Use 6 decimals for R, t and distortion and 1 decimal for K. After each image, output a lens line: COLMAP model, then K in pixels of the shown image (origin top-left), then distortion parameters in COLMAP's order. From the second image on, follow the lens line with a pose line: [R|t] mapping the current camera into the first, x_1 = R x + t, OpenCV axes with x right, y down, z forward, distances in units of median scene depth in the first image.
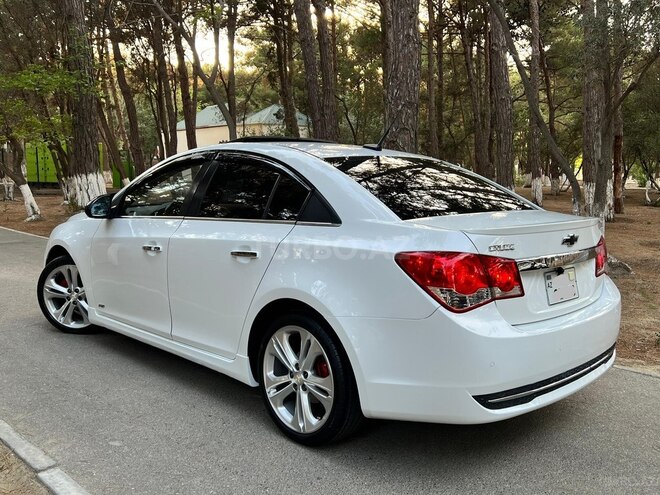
lens RADIAL K [[624.0, 0, 330.0], [0, 624.0, 247.5], [0, 0, 1]] dist [0.117307, -0.269528]
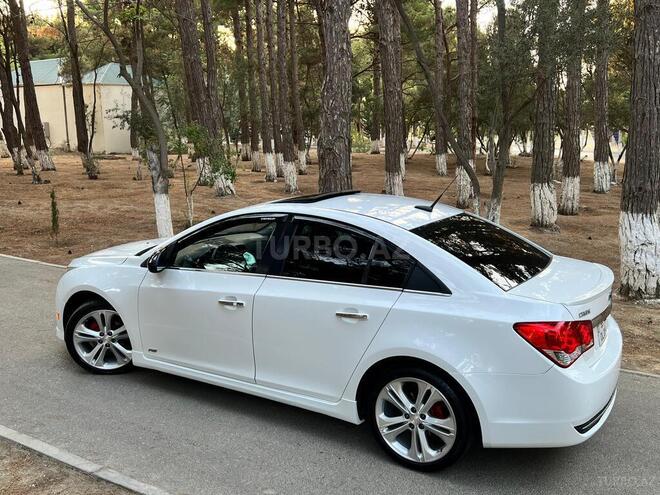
lens RADIAL K [[624.0, 0, 330.0], [0, 624.0, 247.5], [0, 0, 1]] dist [0.117307, -0.269528]
pose [[0.966174, -0.049679, 0.253061, -0.475902], [0.032477, 0.996897, 0.071708, -0.206405], [-0.255838, -0.061064, 0.964789, -0.115212]]
